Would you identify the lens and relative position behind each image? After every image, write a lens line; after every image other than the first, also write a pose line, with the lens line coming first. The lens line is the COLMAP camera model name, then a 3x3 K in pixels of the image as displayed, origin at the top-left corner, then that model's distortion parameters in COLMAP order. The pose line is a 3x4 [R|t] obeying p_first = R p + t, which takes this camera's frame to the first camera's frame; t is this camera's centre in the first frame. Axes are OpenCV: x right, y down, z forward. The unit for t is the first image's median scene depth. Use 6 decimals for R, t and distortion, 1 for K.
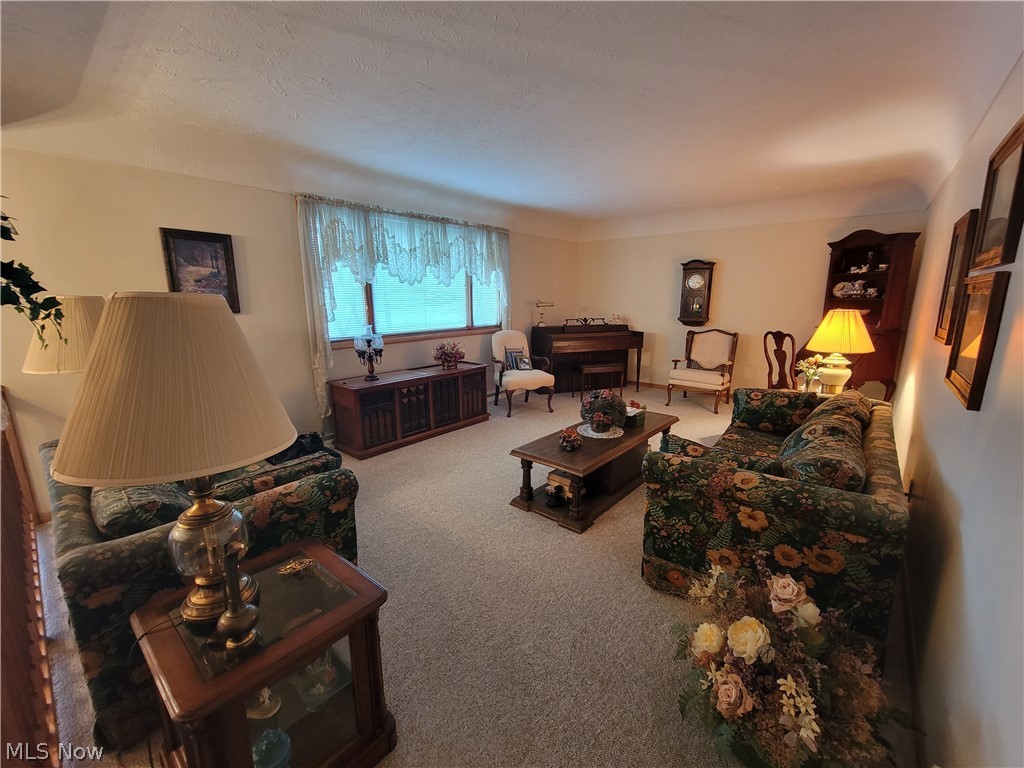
lens RADIAL K [[417.3, 0, 511.4], [0, 417.3, 387.1], [0, 0, 1]] dist [-0.000288, -0.000779]
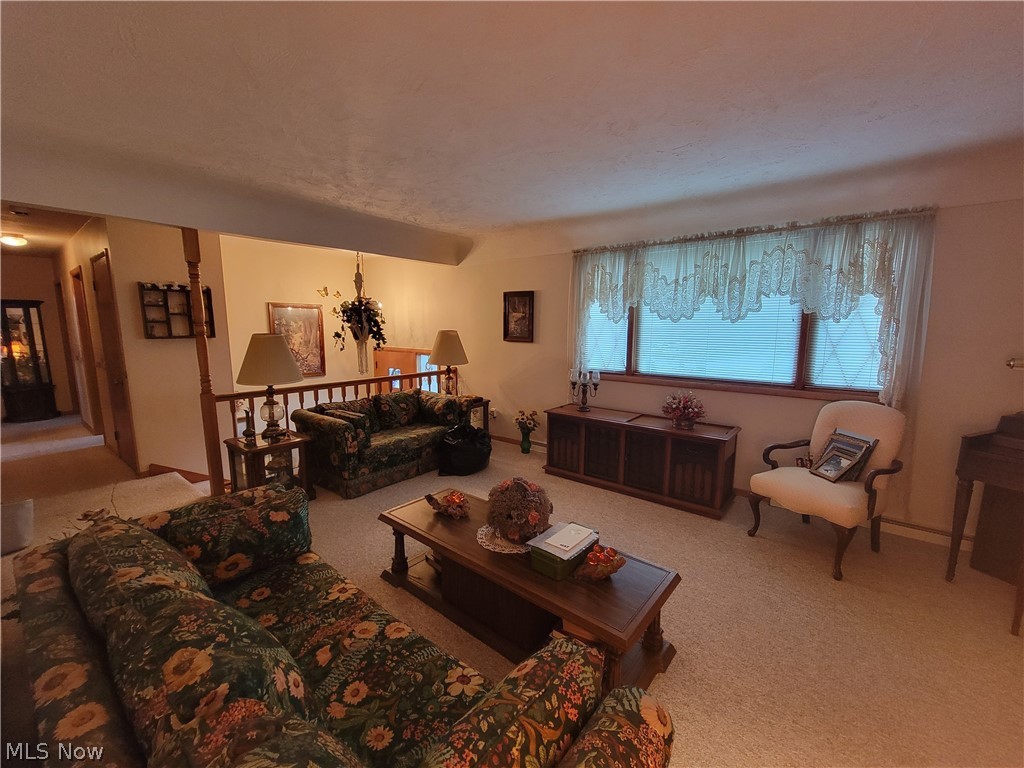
lens RADIAL K [[417.3, 0, 511.4], [0, 417.3, 387.1], [0, 0, 1]] dist [-0.000288, -0.000779]
pose [[0.014111, 0.137775, -0.990363, 0.664910], [-0.231481, 0.964005, 0.130810, -0.161044], [0.972737, 0.227404, 0.045495, 0.720649]]
